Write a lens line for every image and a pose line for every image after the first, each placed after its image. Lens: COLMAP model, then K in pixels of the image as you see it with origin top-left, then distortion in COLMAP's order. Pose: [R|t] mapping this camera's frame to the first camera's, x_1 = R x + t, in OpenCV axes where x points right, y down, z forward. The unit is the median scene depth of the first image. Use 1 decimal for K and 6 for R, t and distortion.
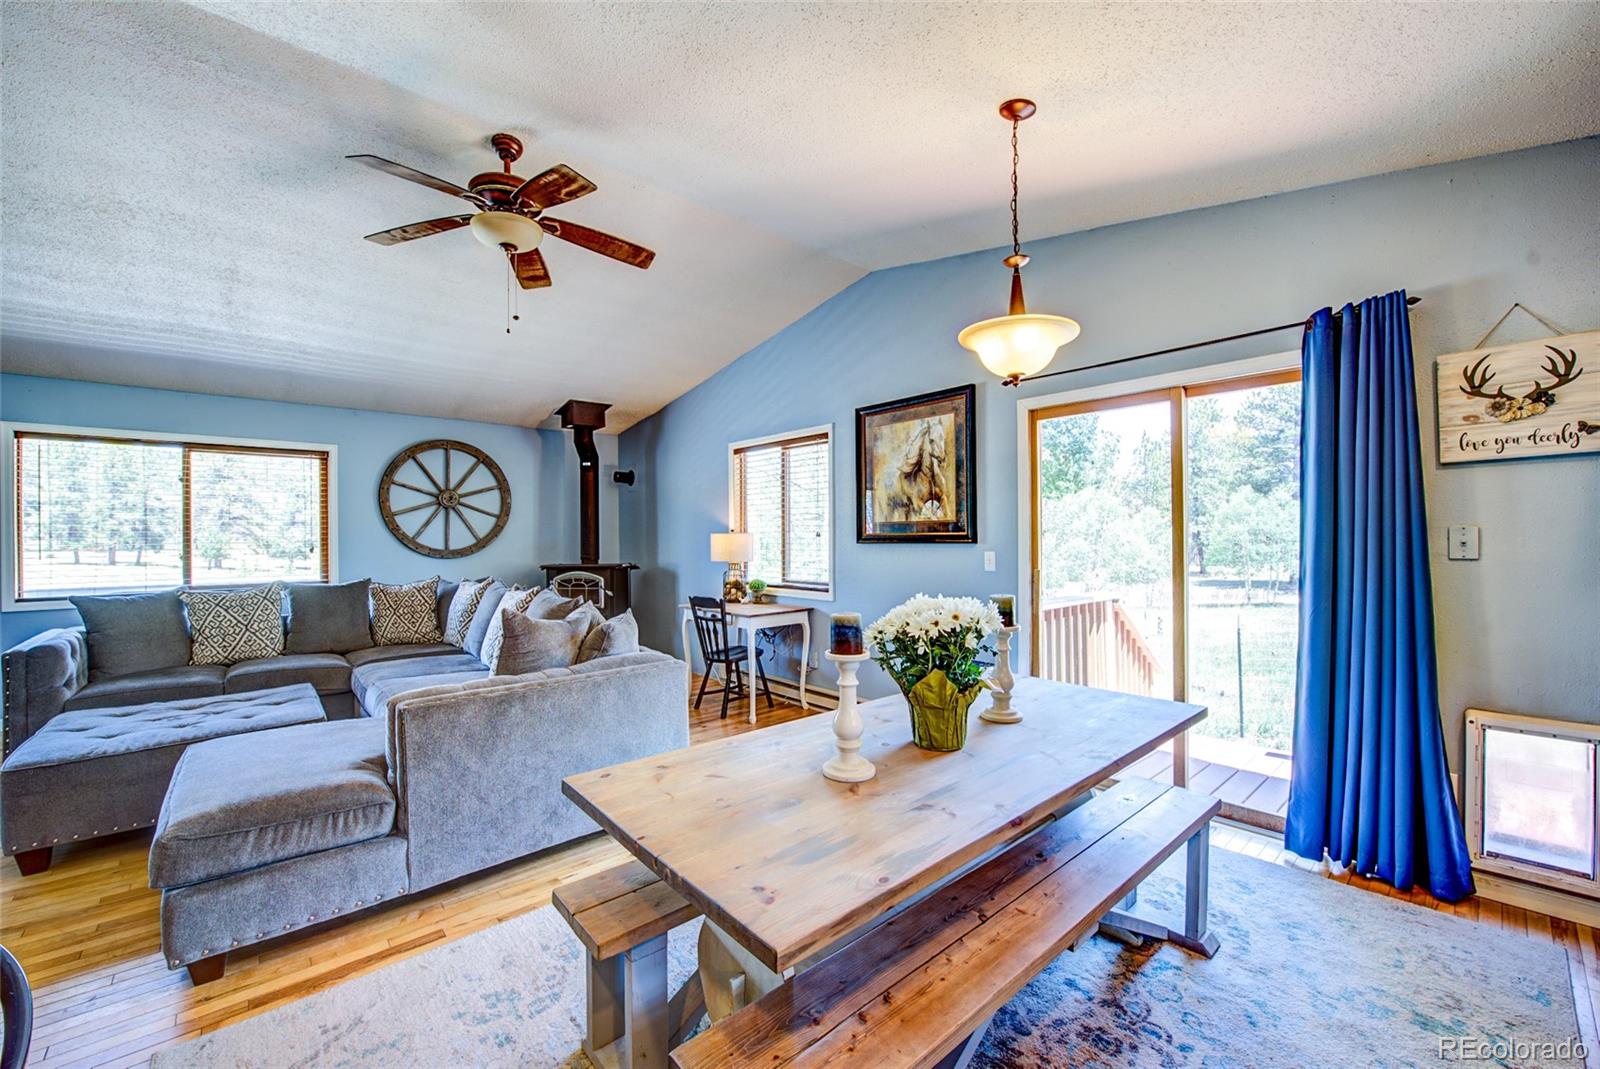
lens RADIAL K [[630.9, 0, 800.1], [0, 630.9, 537.4], [0, 0, 1]] dist [-0.014821, -0.002547]
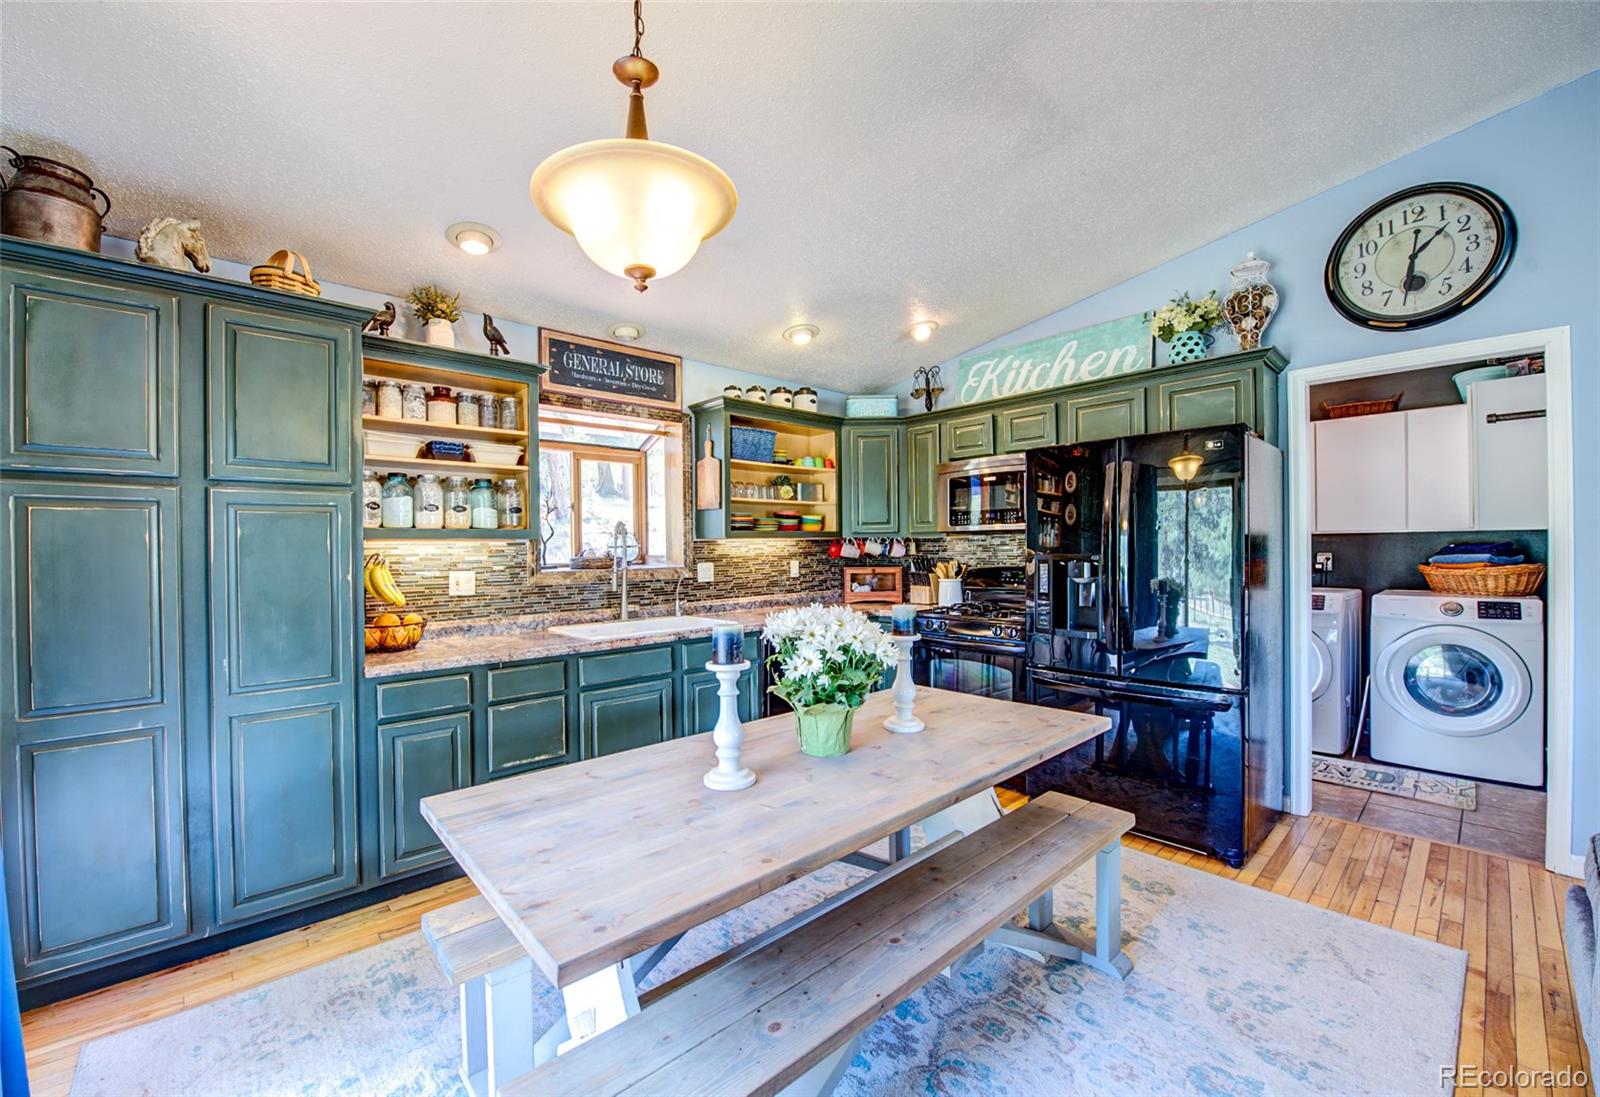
lens RADIAL K [[649.3, 0, 779.6], [0, 649.3, 551.4], [0, 0, 1]] dist [-0.010083, -0.005640]
pose [[-0.999782, 0.020739, 0.002591, 0.114376], [0.020765, 0.999729, 0.010511, -0.003815], [-0.002373, 0.010563, -0.999941, 0.825863]]
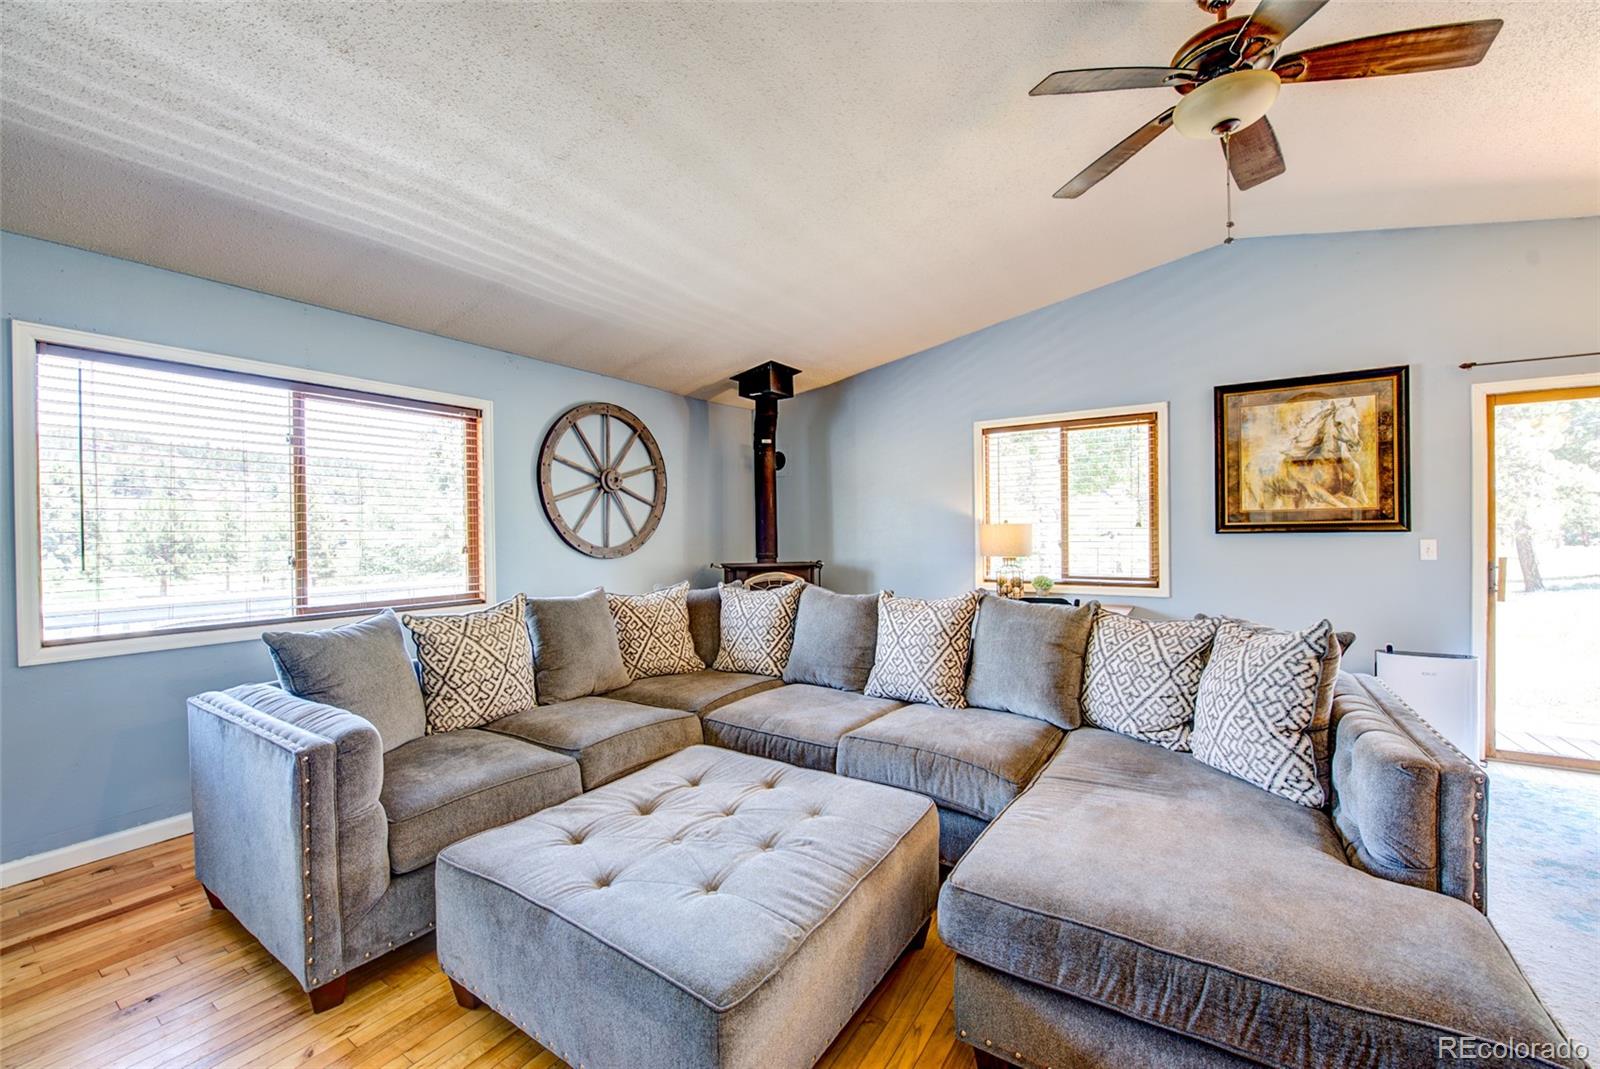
lens RADIAL K [[634.6, 0, 800.7], [0, 634.6, 537.1], [0, 0, 1]] dist [-0.014474, -0.002504]
pose [[0.966613, -0.007105, 0.256141, -0.747802], [0.005989, 0.999969, 0.005137, 0.006346], [-0.256169, -0.003432, 0.966626, 0.276065]]
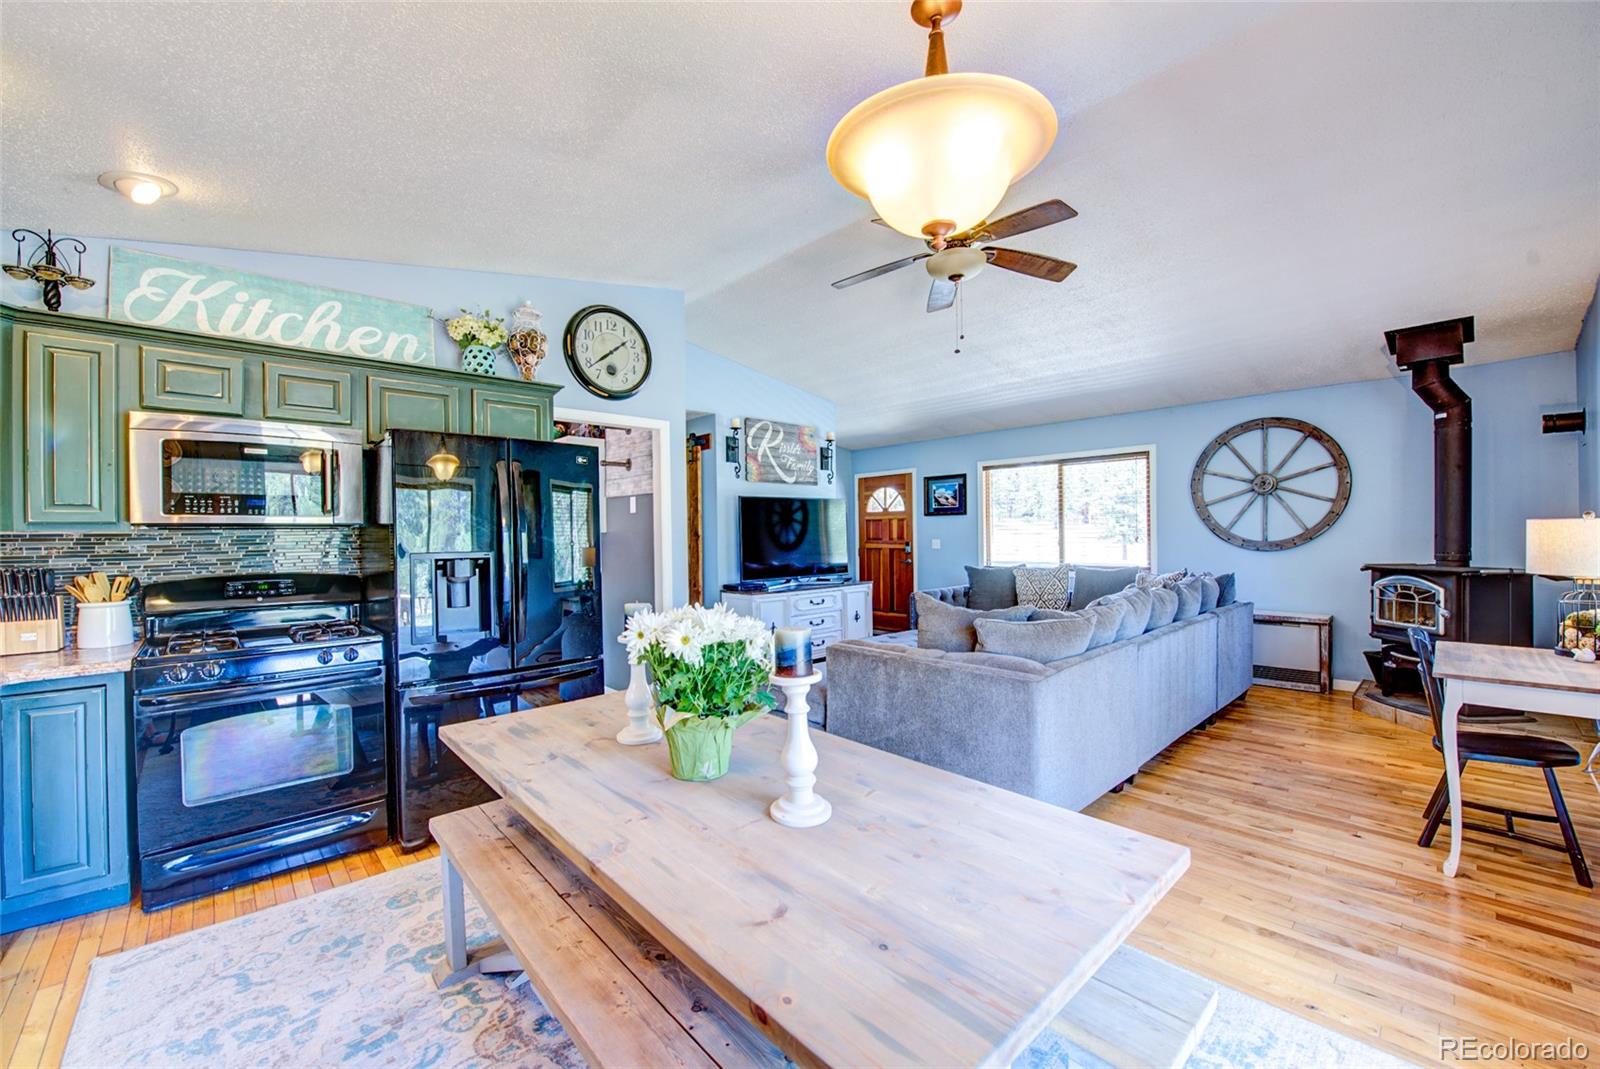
lens RADIAL K [[634.6, 0, 800.7], [0, 634.6, 537.1], [0, 0, 1]] dist [-0.014474, -0.002504]
pose [[0.020152, 0.011633, -0.999729, 0.448739], [0.010636, 0.999873, 0.011850, -0.005699], [0.999740, -0.010872, 0.020026, 0.452876]]
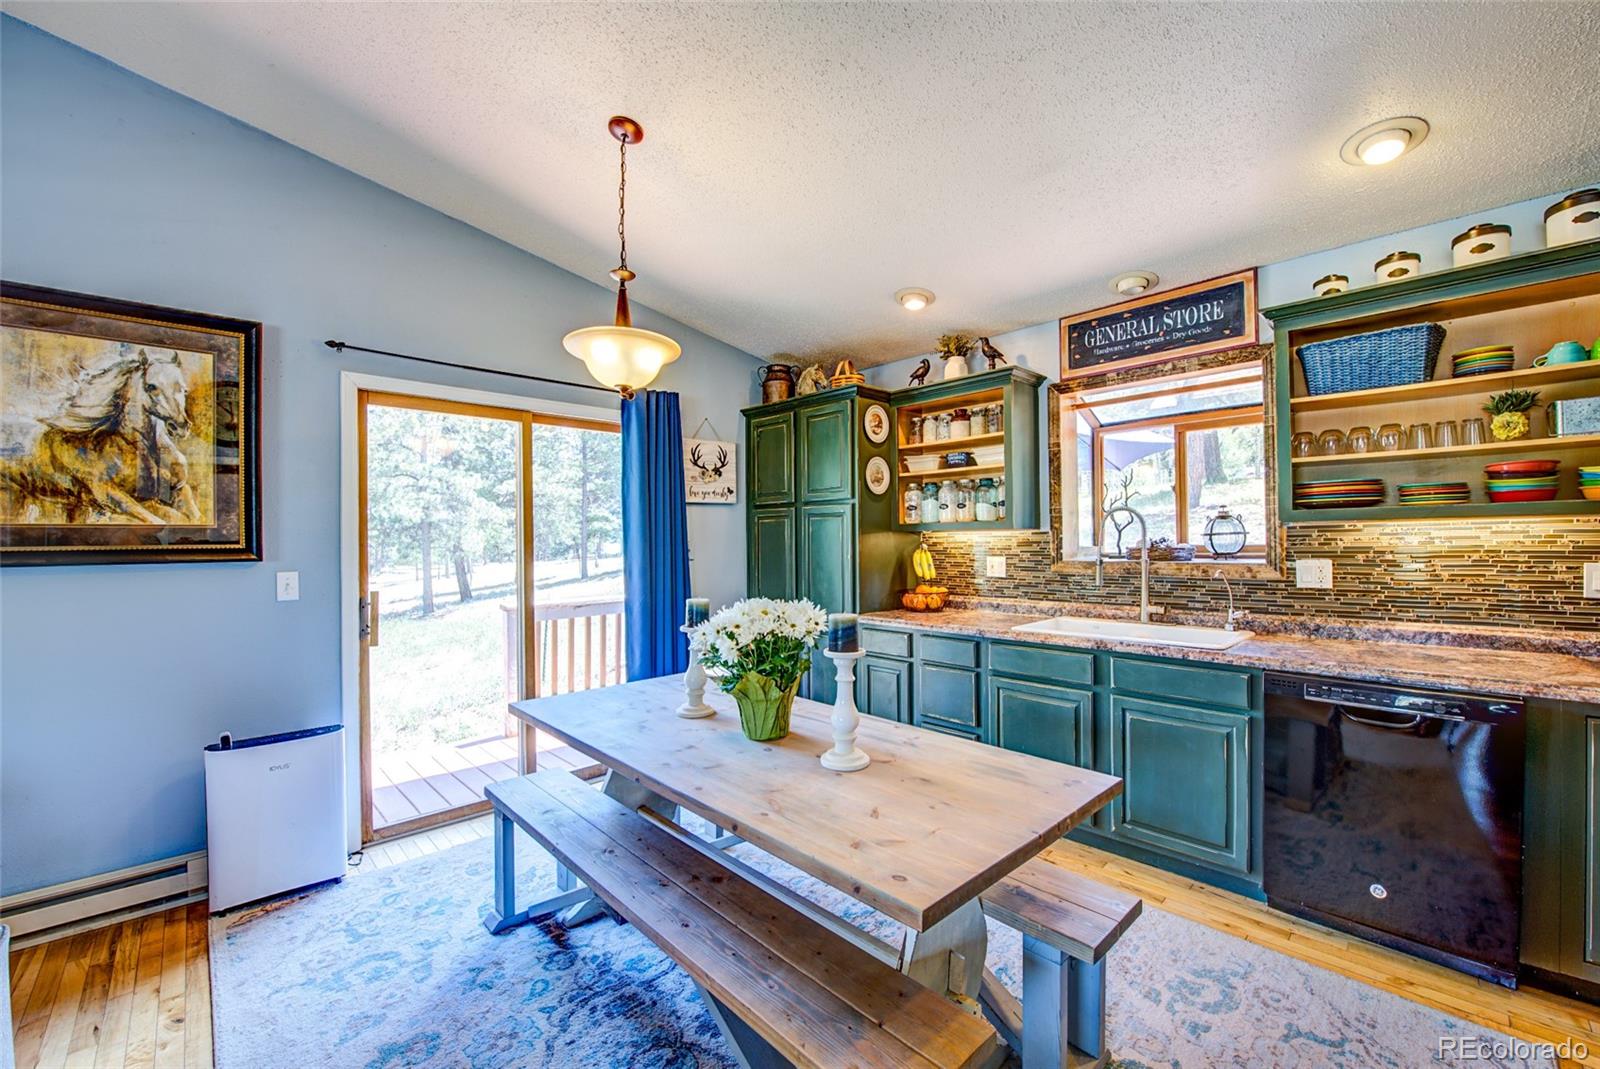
lens RADIAL K [[634.6, 0, 800.7], [0, 634.6, 537.1], [0, 0, 1]] dist [-0.014474, -0.002504]
pose [[-0.035773, 0.015324, 0.999242, -0.354105], [0.013944, 0.999793, -0.014833, 0.001415], [-0.999263, 0.013403, -0.035980, 0.391470]]
